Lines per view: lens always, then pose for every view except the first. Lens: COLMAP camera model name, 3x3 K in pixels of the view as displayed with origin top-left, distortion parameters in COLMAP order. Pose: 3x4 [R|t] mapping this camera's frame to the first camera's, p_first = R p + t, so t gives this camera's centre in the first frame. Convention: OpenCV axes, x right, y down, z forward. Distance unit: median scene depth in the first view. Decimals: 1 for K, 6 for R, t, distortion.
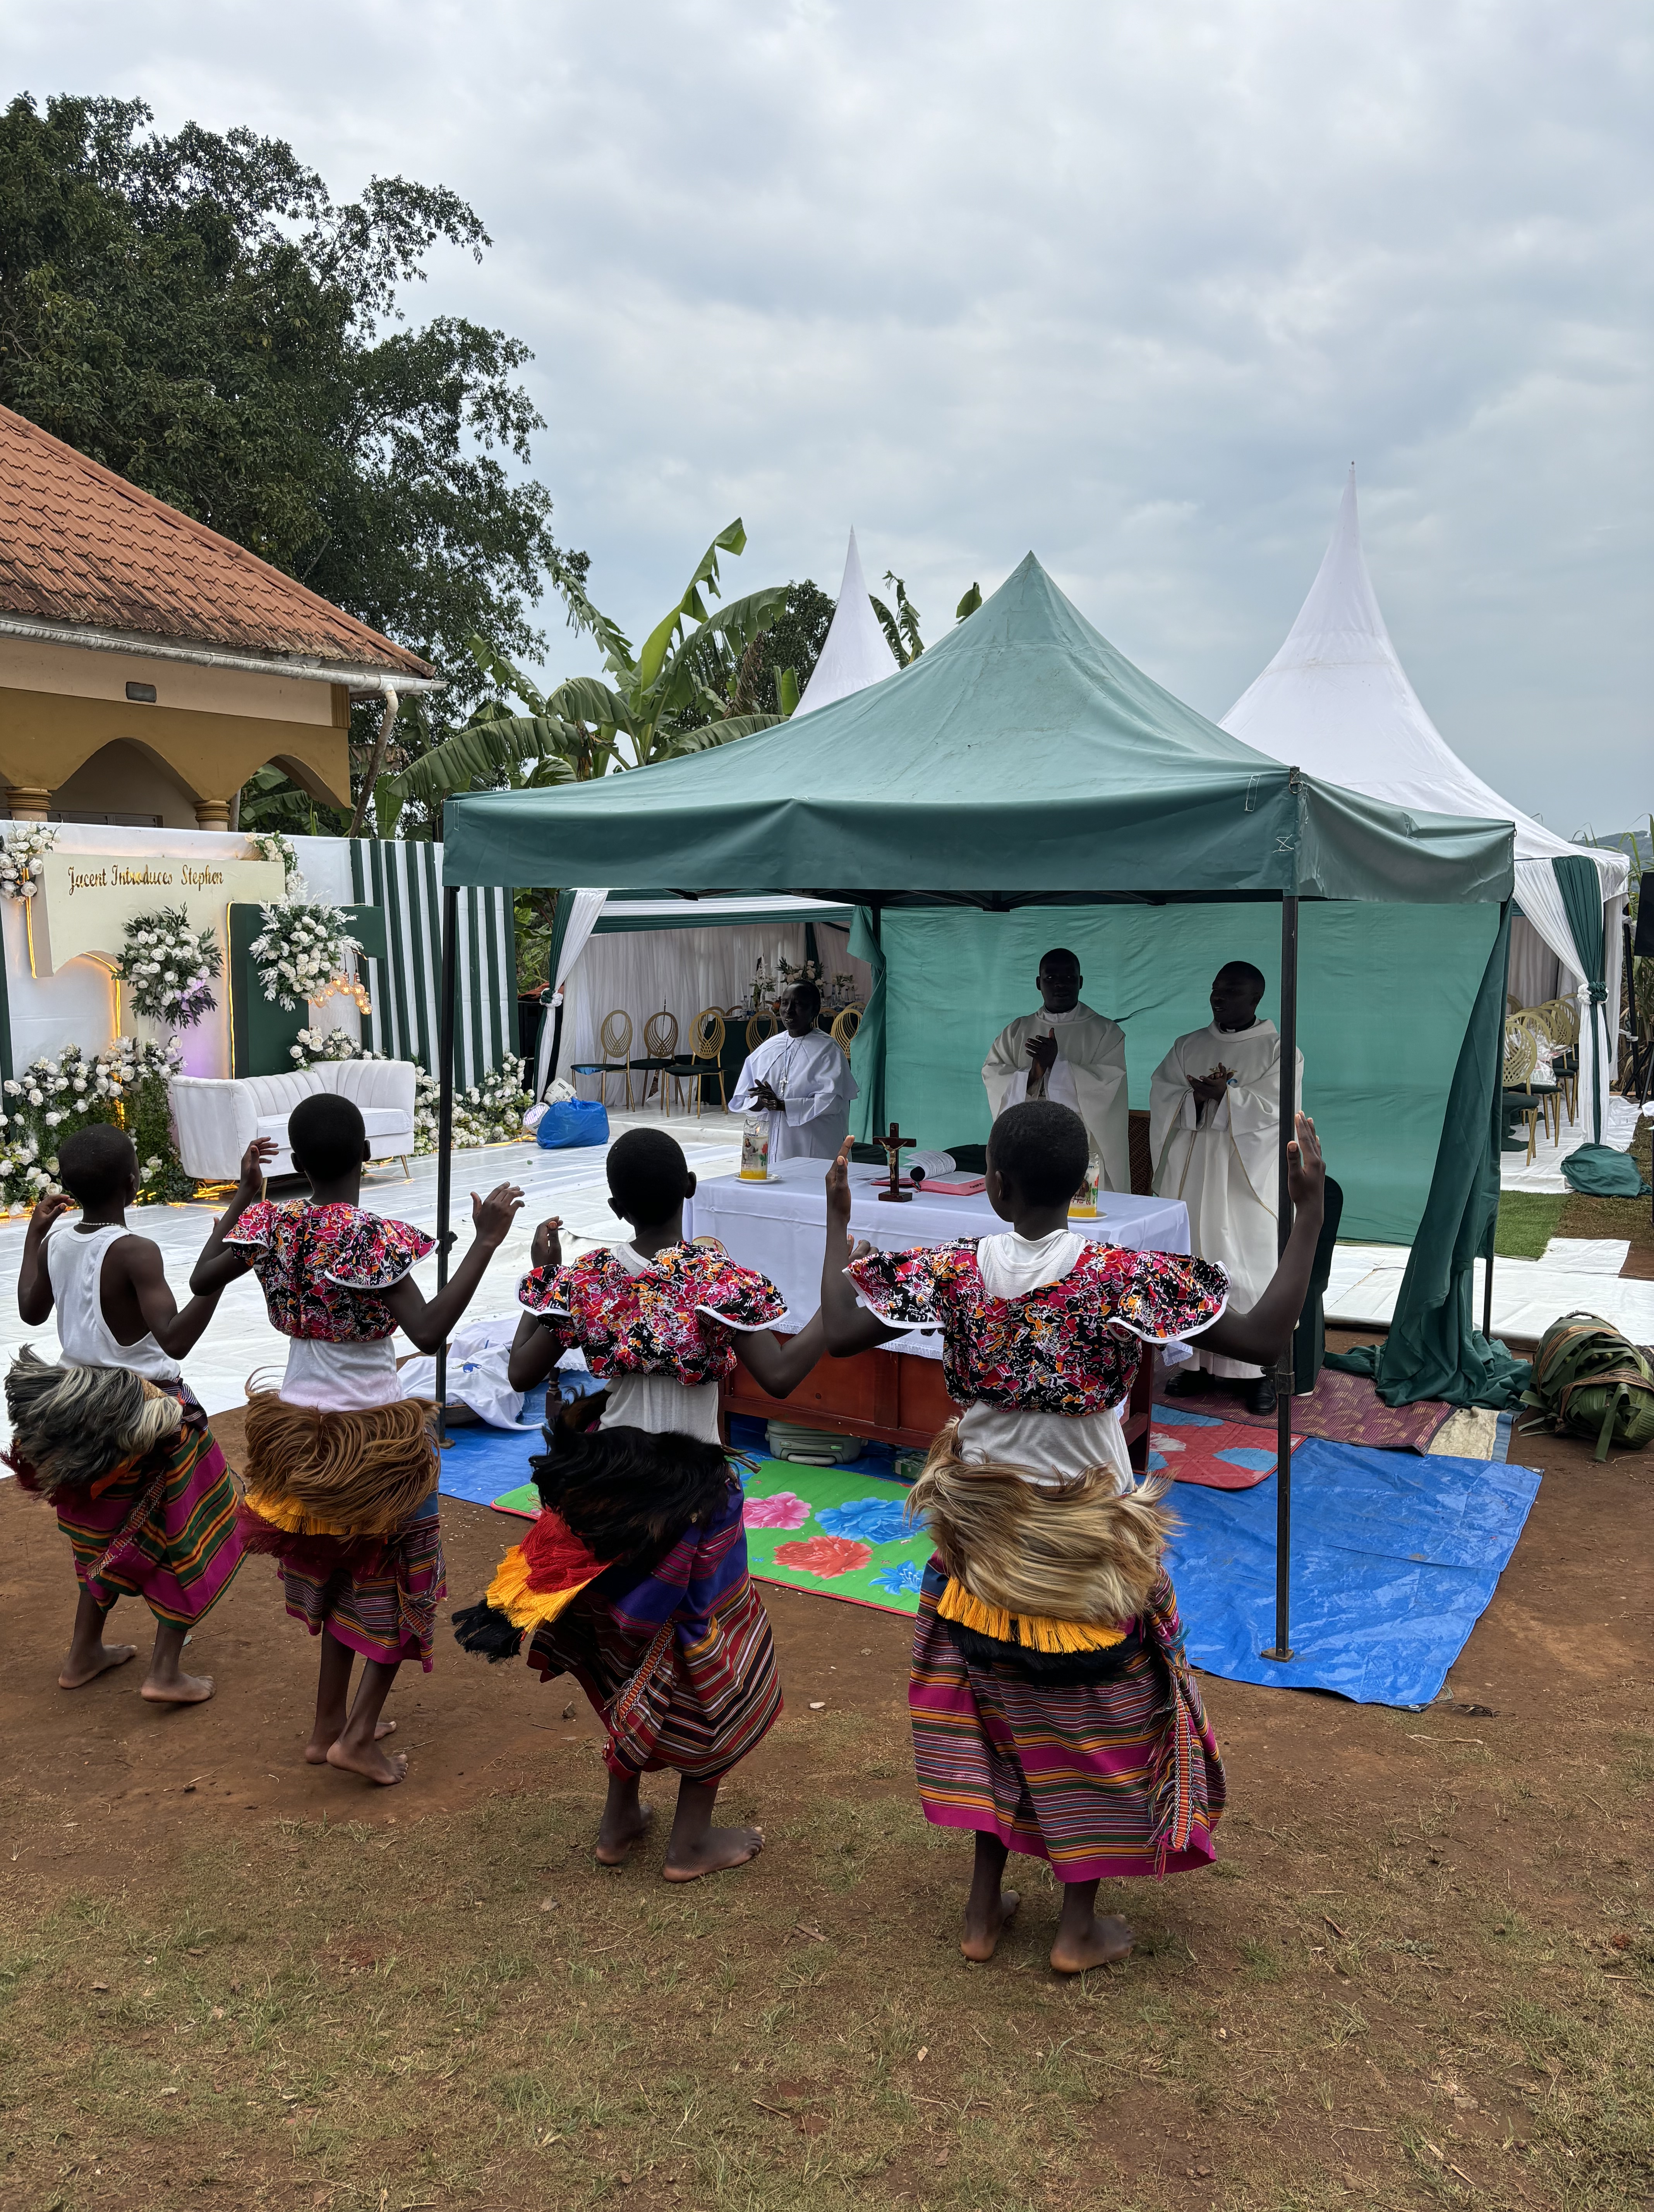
lens RADIAL K [[1764.0, 0, 824.7], [0, 1764.0, 1081.0], [0, 0, 1]] dist [0.095601, 0.002373]
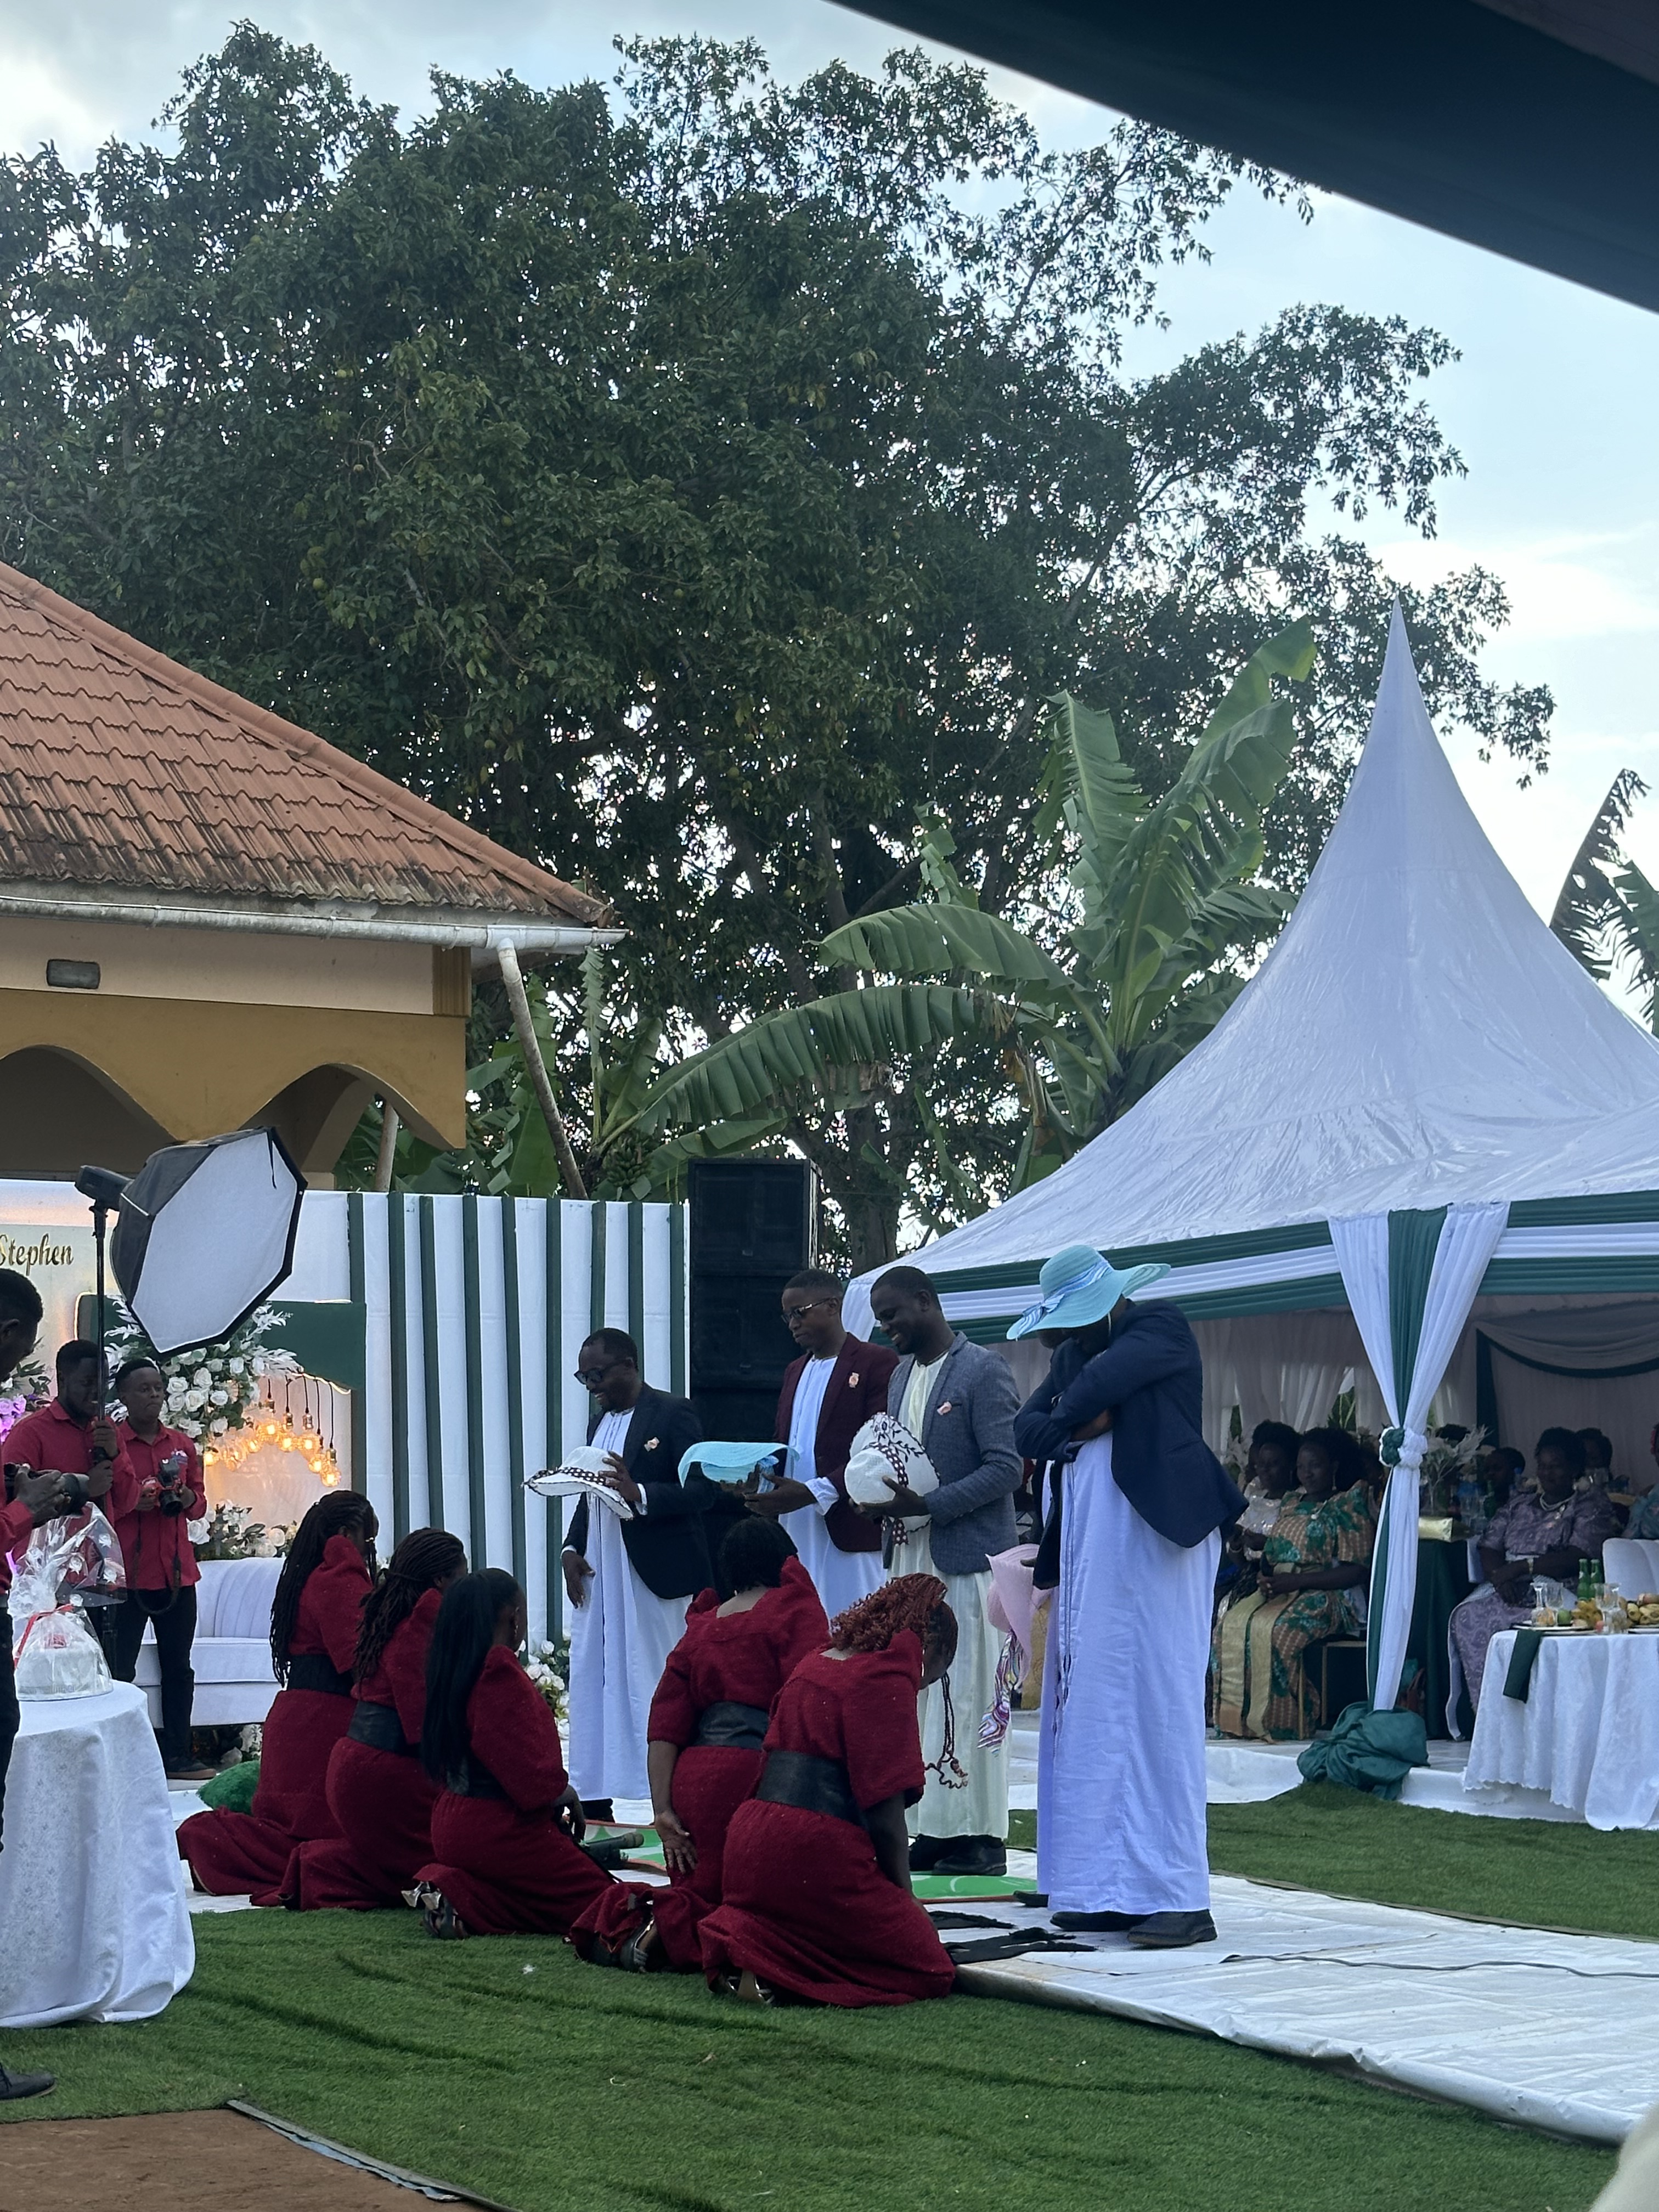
lens RADIAL K [[3561.2, 0, 829.5], [0, 3561.2, 1106.0], [0, 0, 1]] dist [-0.002165, 1.752721]
pose [[0.926688, -0.037880, -0.373917, 0.292874], [-0.028297, 0.985051, -0.169920, 0.029803], [0.374764, 0.168044, 0.911764, -0.027768]]
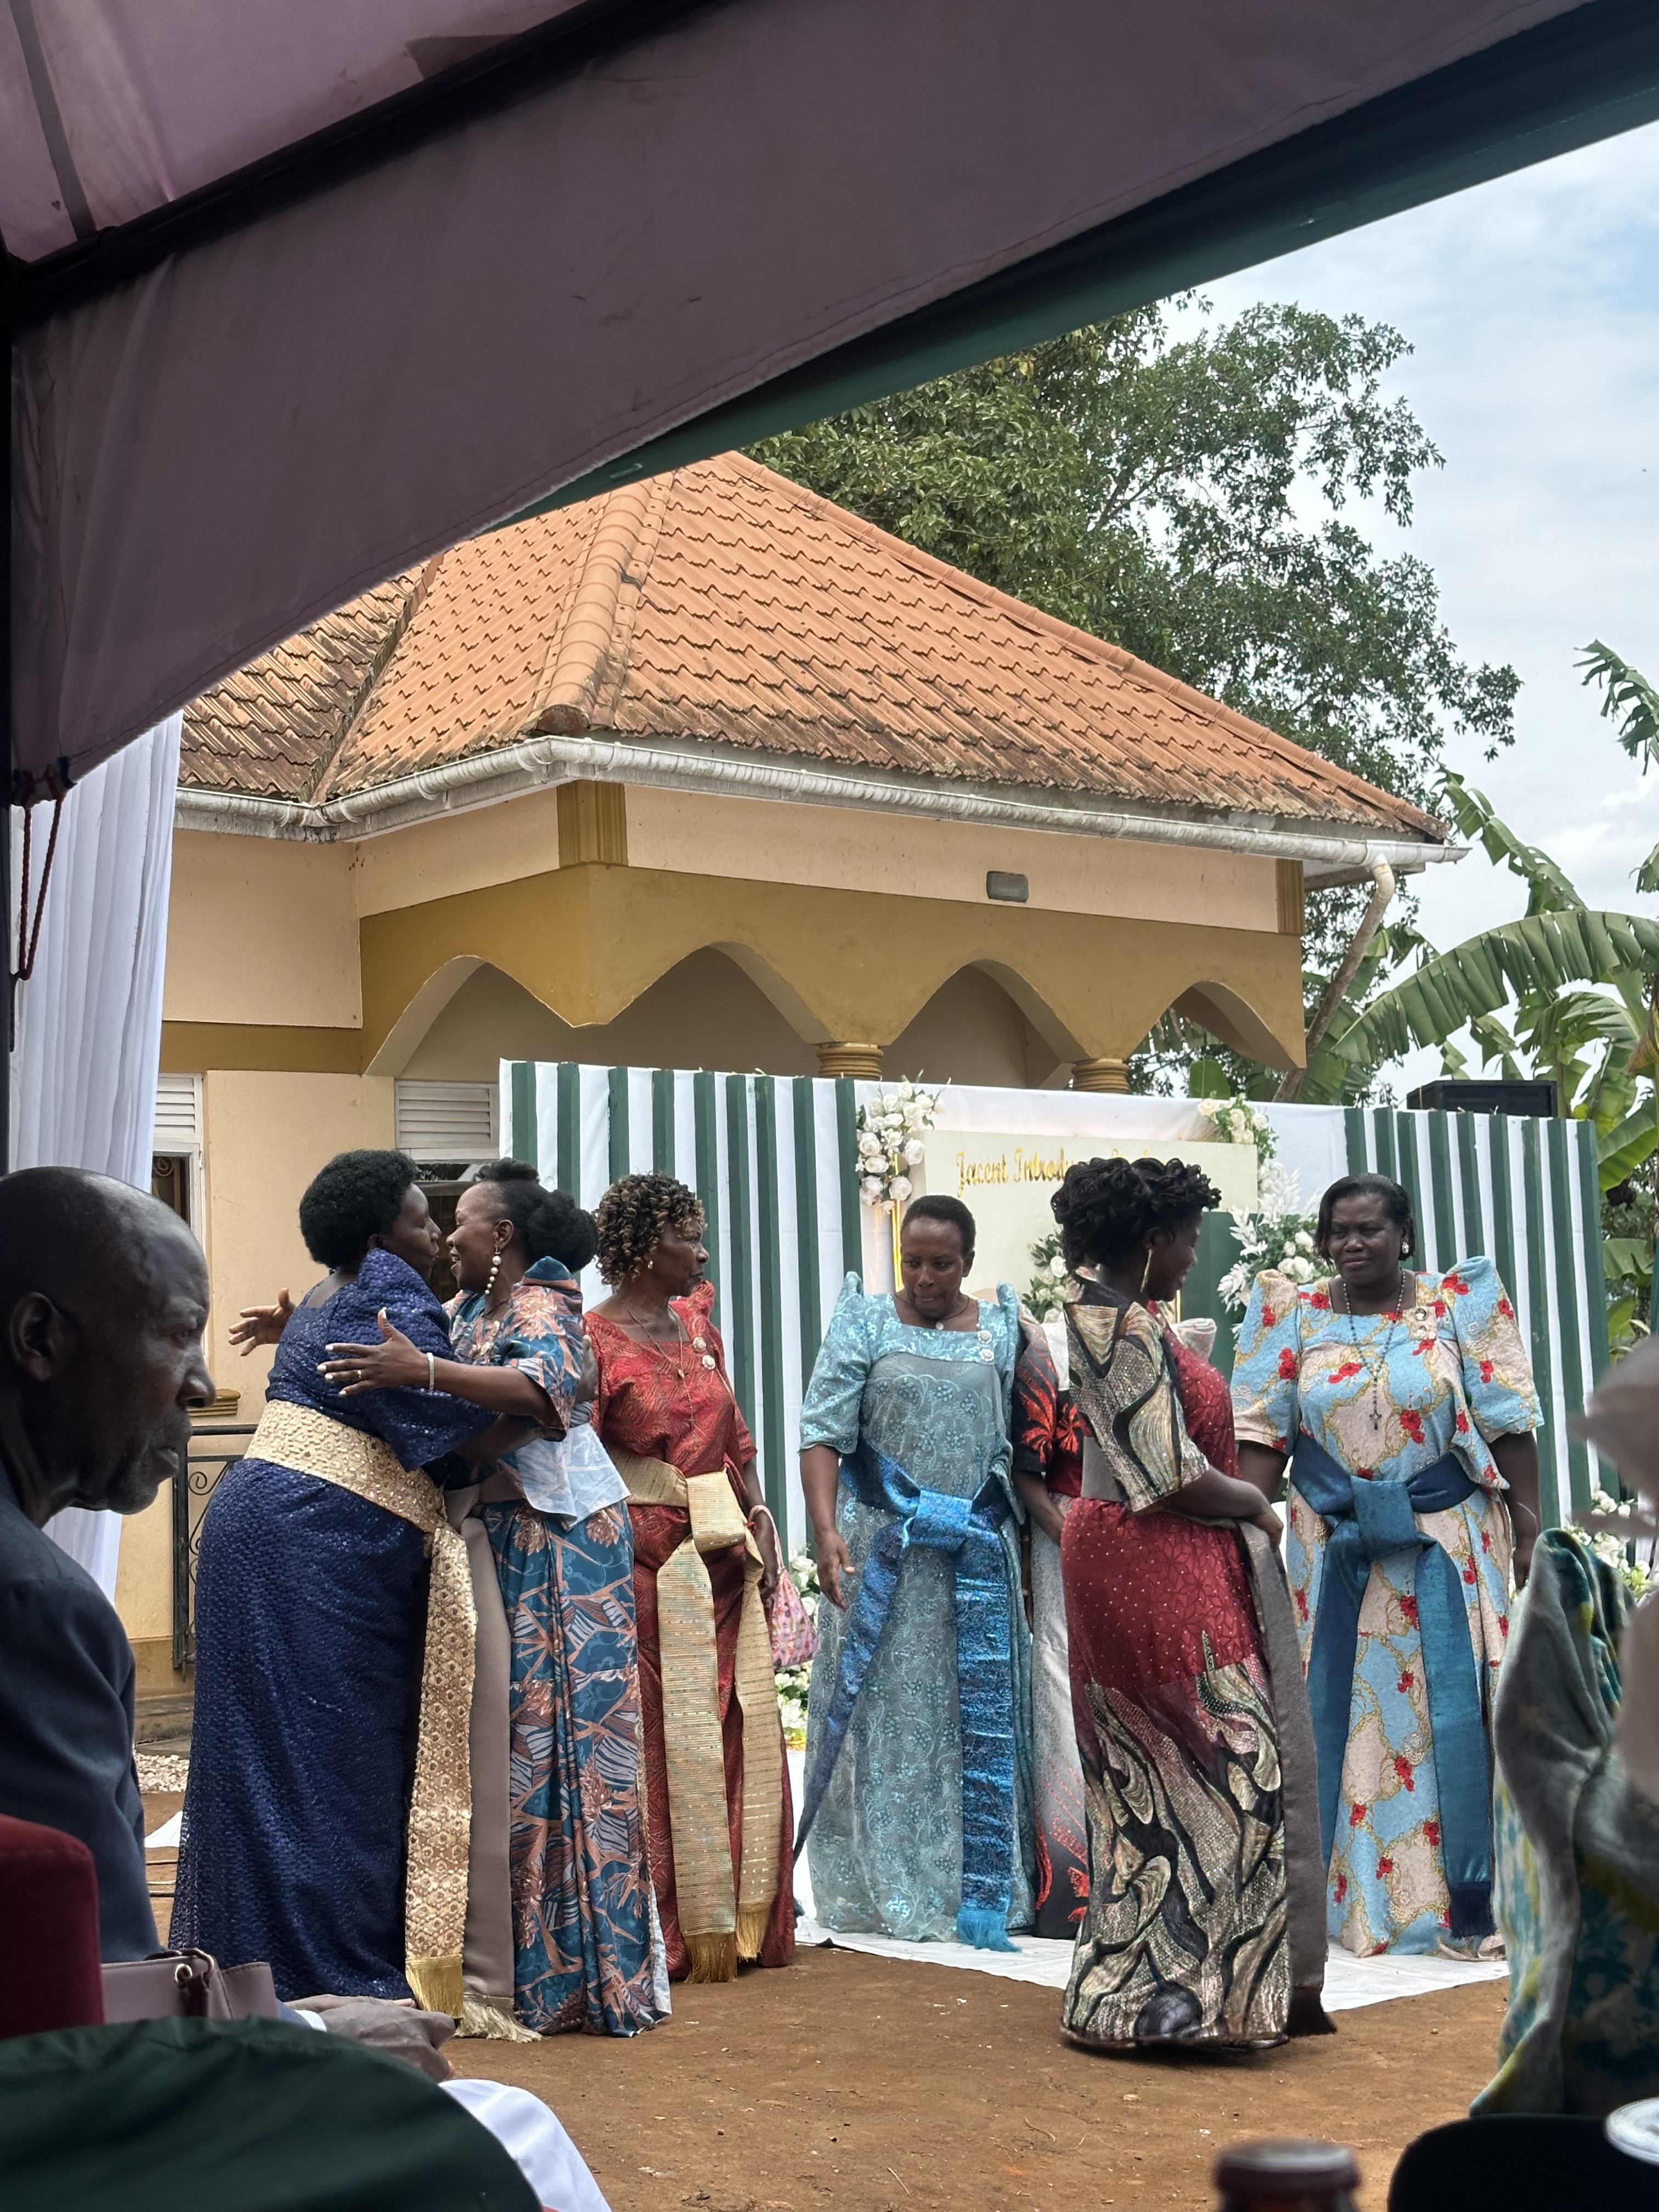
lens RADIAL K [[3301.6, 0, 829.5], [0, 3301.6, 1106.0], [0, 0, 1]] dist [0.110787, -0.009956]
pose [[0.948697, -0.032897, -0.314472, -0.077135], [-0.018730, 0.986979, -0.159753, 0.033519], [0.315632, 0.157447, 0.935728, -0.052544]]
